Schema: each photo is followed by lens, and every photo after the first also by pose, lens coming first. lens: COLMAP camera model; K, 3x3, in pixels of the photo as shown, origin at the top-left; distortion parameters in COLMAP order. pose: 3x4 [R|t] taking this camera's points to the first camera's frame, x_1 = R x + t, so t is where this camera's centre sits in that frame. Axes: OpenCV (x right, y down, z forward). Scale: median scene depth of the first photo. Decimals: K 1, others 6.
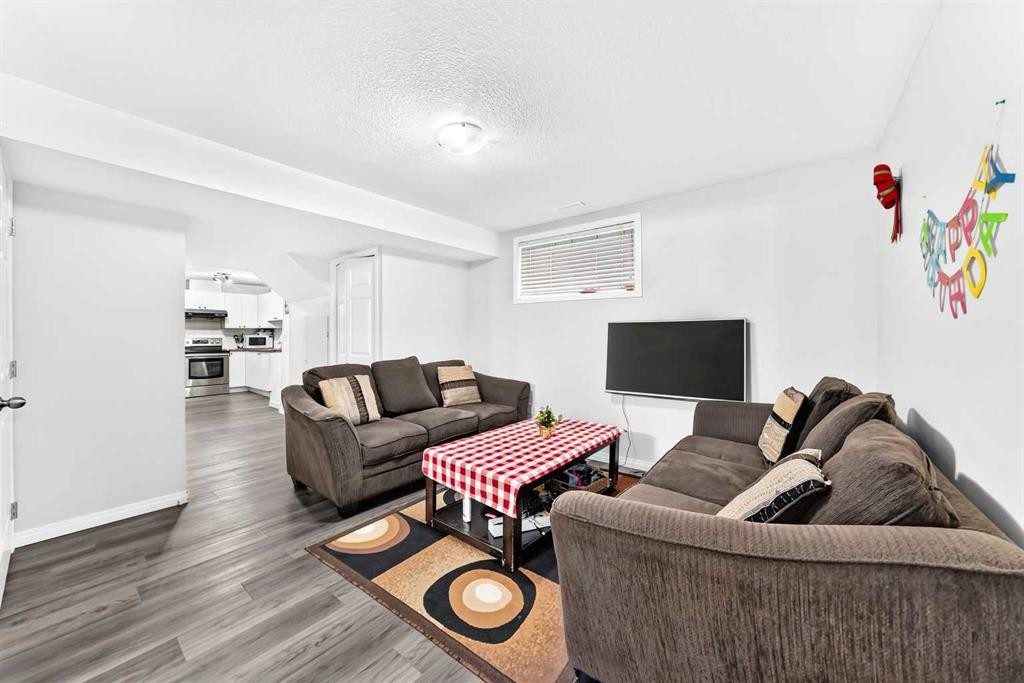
lens RADIAL K [[367.1, 0, 516.1], [0, 367.1, 333.1], [0, 0, 1]] dist [-0.013399, 0.002926]
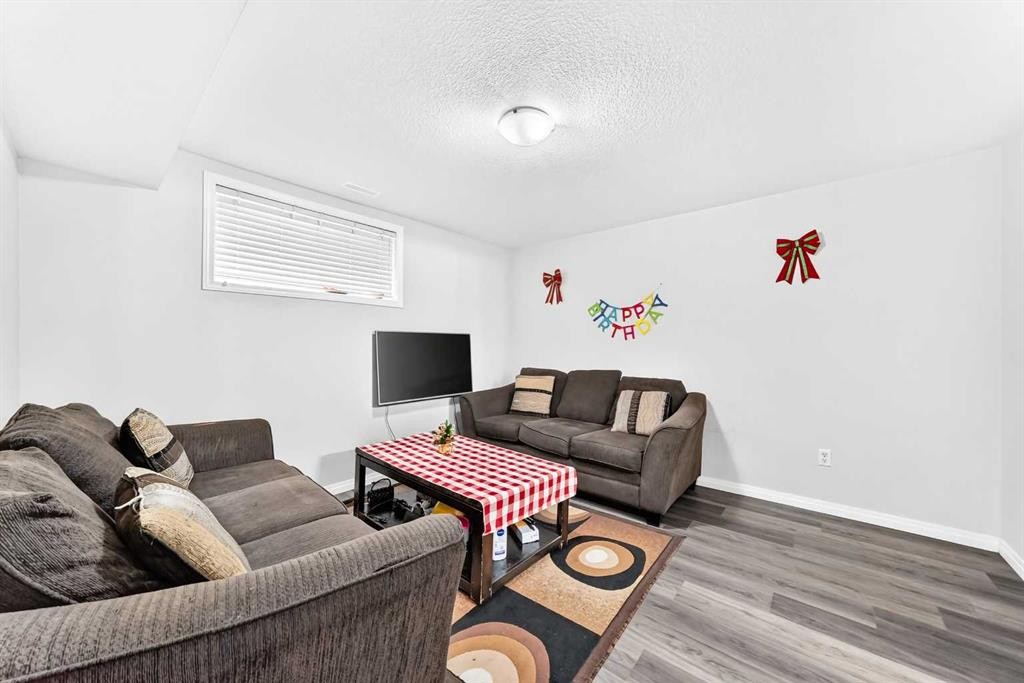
lens RADIAL K [[367.1, 0, 509.1], [0, 367.1, 344.4], [0, 0, 1]] dist [-0.013399, 0.002926]
pose [[0.047689, 0.004814, 0.998851, -1.205195], [-0.011279, 0.999927, -0.004280, 0.008659], [-0.998799, -0.011062, 0.047740, 1.133235]]
